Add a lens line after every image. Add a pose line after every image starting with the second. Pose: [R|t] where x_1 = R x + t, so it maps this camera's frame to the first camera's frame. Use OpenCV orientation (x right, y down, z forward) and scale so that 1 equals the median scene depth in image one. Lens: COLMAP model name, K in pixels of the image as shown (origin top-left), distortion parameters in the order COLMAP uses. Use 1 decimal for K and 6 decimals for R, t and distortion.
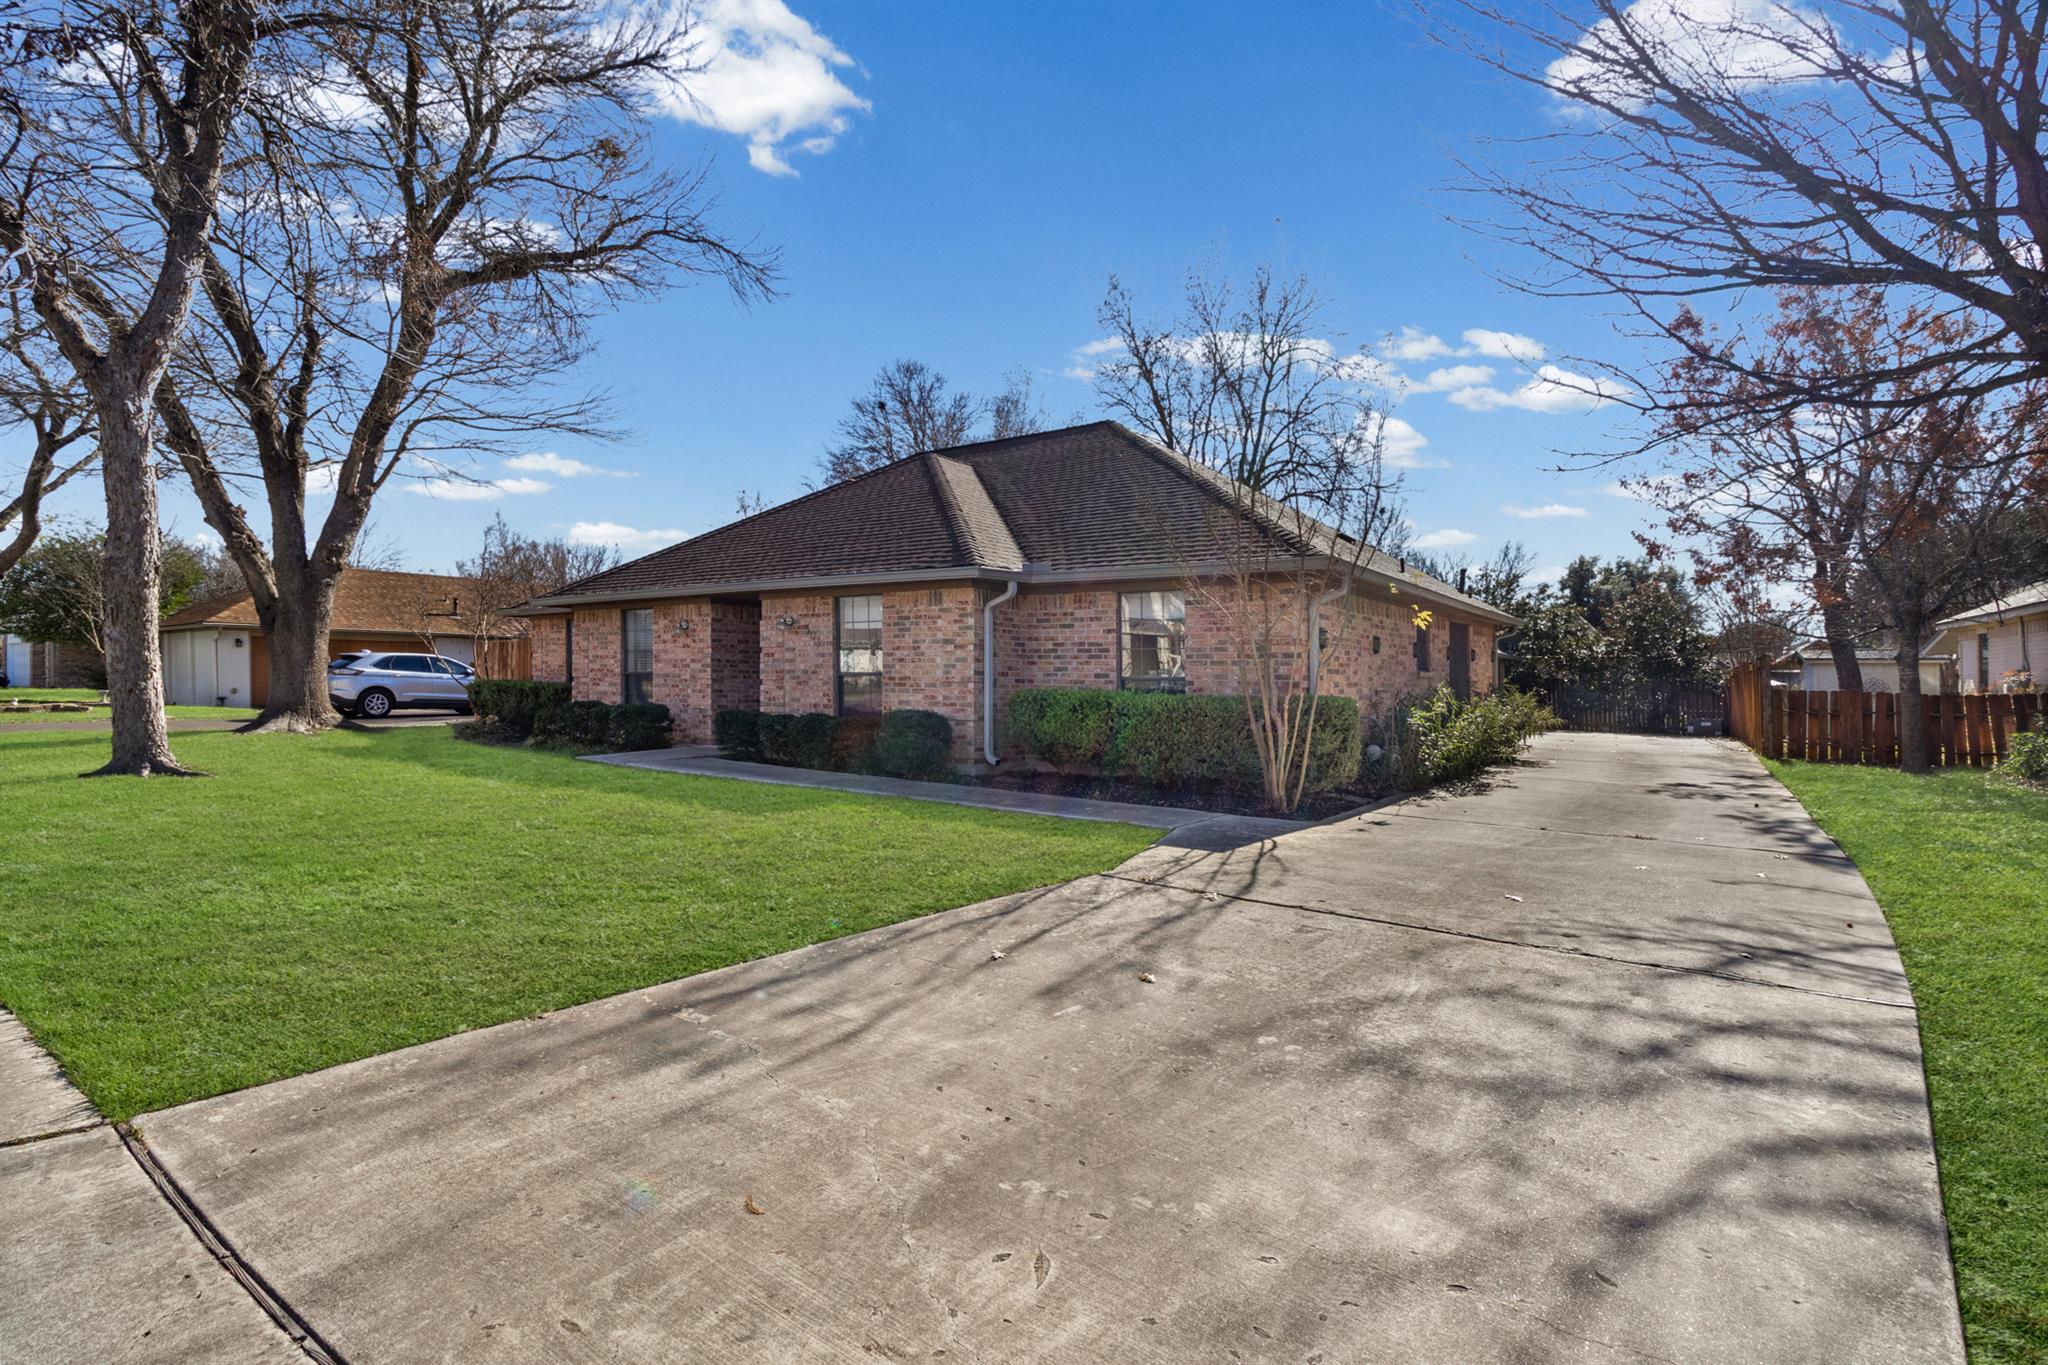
lens RADIAL K [[949.1, 0, 1025.6], [0, 949.1, 661.6], [0, 0, 1]] dist [-0.000457, -0.000118]
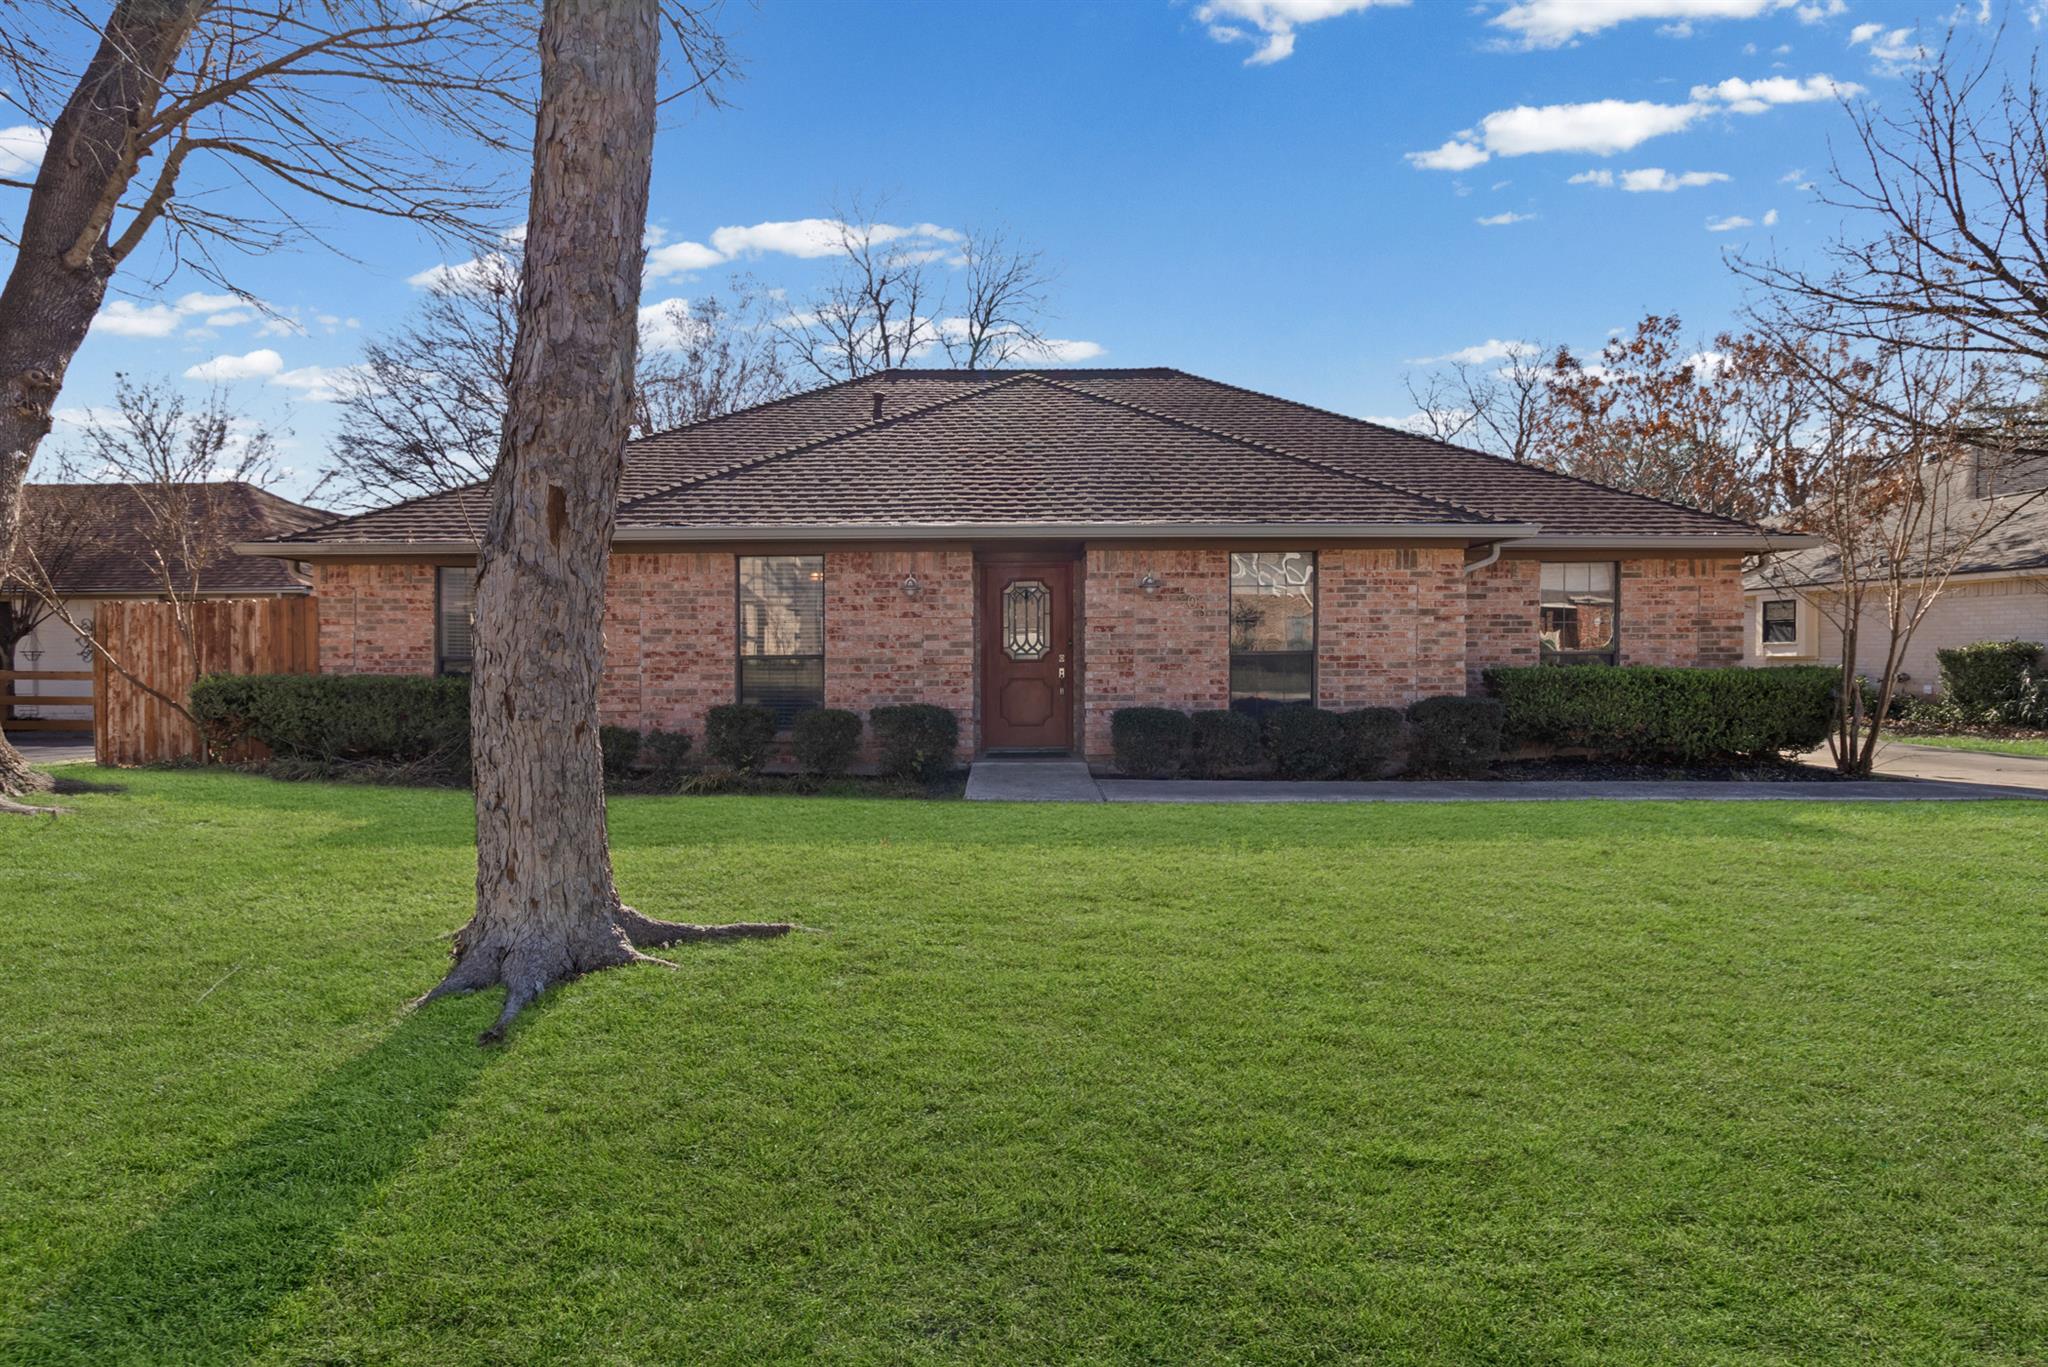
lens RADIAL K [[949.1, 0, 1025.6], [0, 949.1, 662.6], [0, 0, 1]] dist [-0.000457, -0.000118]
pose [[0.811223, -0.019802, 0.584401, -0.845198], [0.004593, 0.999611, 0.027496, -0.001446], [-0.584718, -0.019621, 0.810999, 0.524717]]
